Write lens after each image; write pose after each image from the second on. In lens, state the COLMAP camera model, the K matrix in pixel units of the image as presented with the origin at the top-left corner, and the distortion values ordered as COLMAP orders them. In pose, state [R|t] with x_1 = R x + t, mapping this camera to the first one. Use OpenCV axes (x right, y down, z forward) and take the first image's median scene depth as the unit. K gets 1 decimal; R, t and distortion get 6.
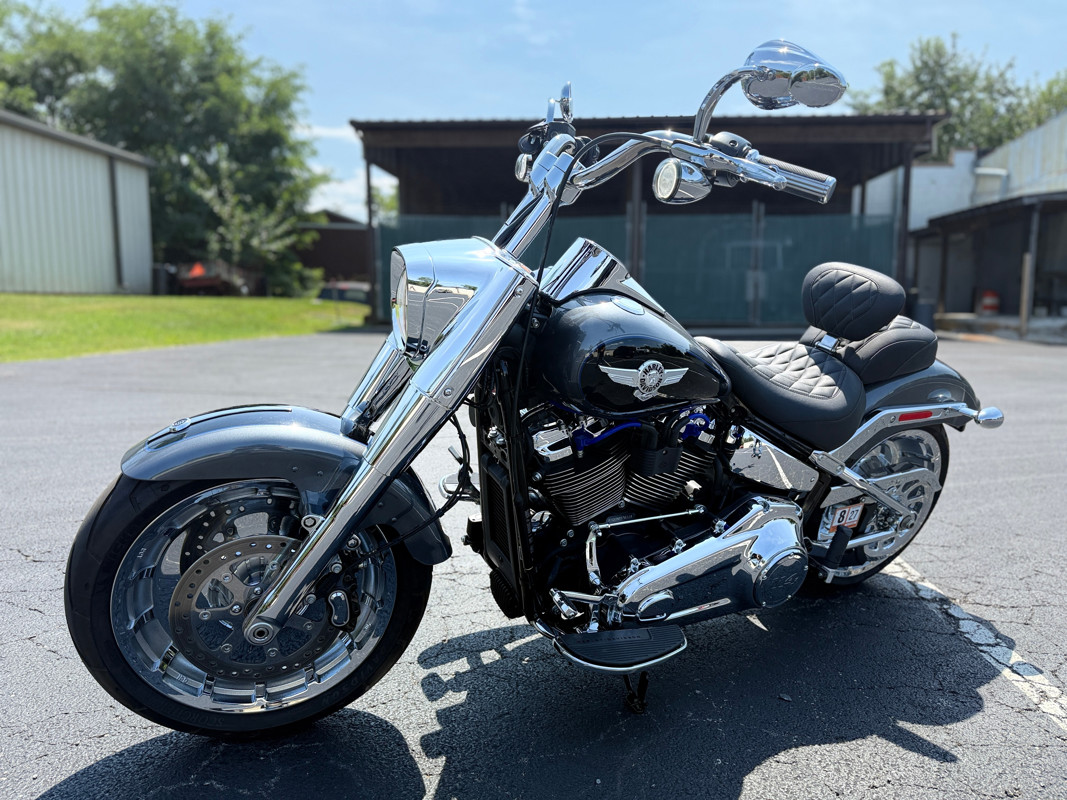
lens RADIAL K [[777.1, 0, 533.5], [0, 777.1, 400.0], [0, 0, 1]] dist [0.048188, -0.062126]
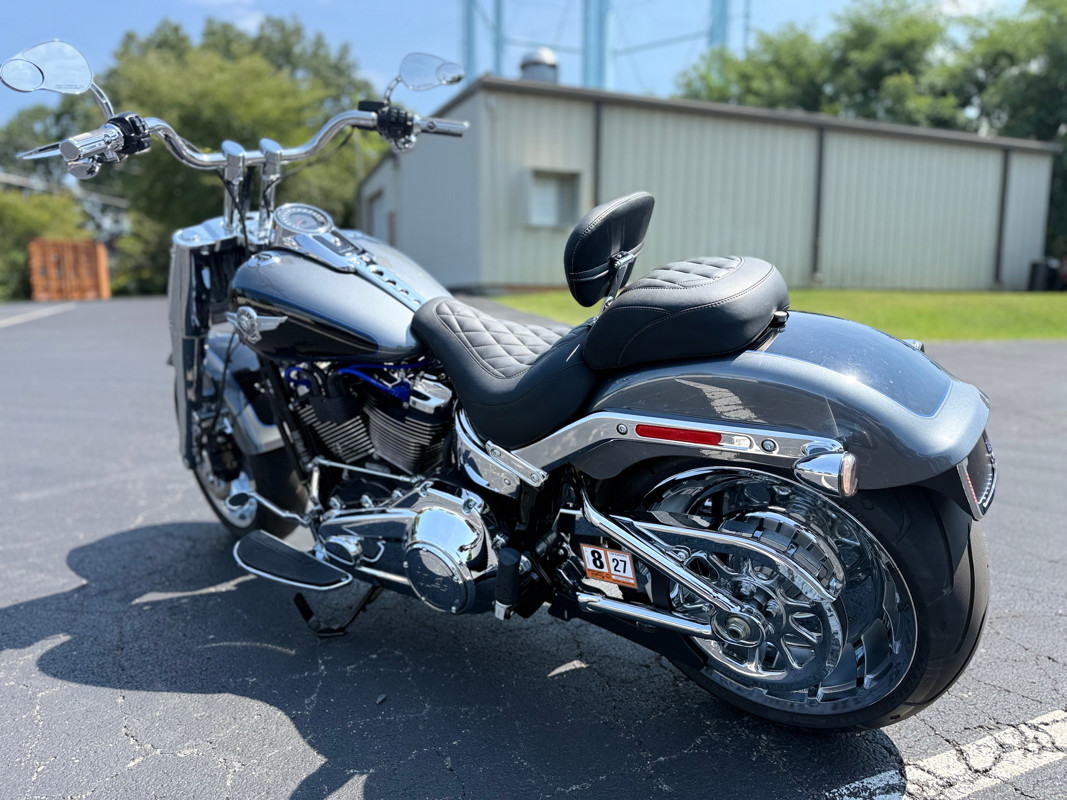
lens RADIAL K [[777.1, 0, 533.5], [0, 777.1, 400.0], [0, 0, 1]] dist [0.048188, -0.062126]
pose [[0.373287, 0.116521, -0.920369, 0.160848], [-0.120389, 0.989776, 0.076480, -0.006124], [0.919871, 0.082254, 0.383499, 0.108355]]
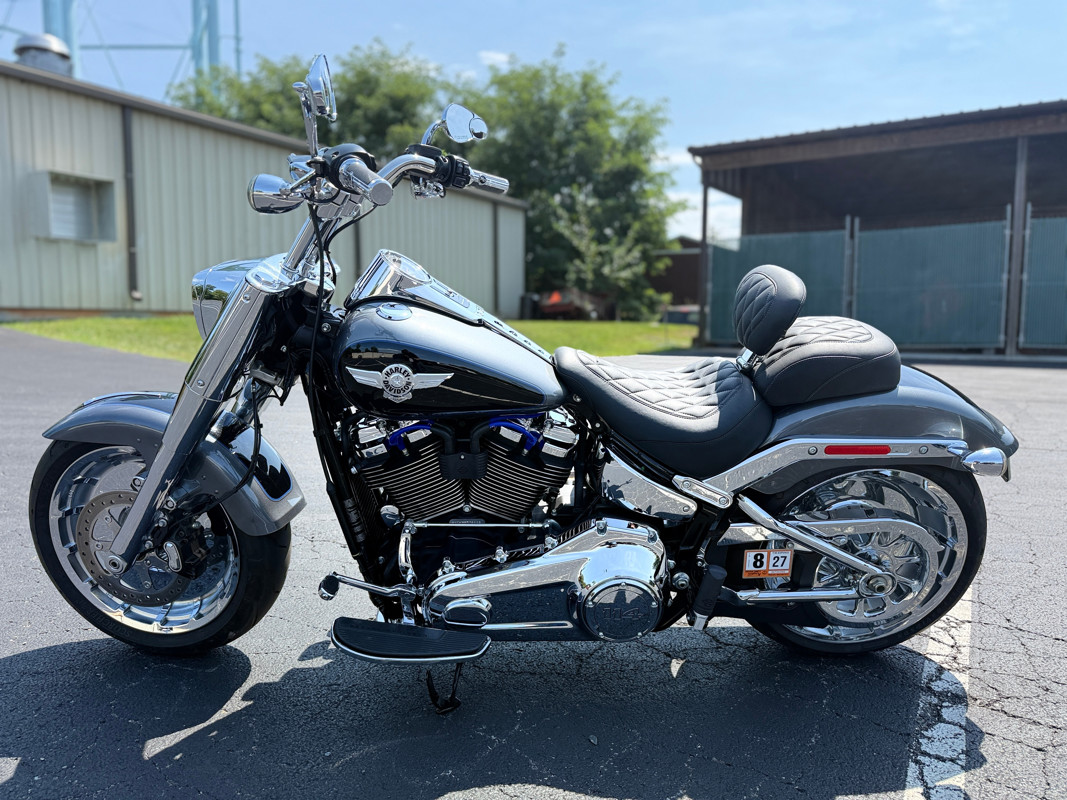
lens RADIAL K [[776.3, 0, 533.5], [0, 776.3, 400.0], [0, 0, 1]] dist [0.107324, -0.169407]
pose [[0.868744, 0.045171, -0.493197, 0.096359], [-0.061054, 0.998004, -0.016139, 0.000416], [0.491483, 0.044132, 0.869768, 0.020362]]
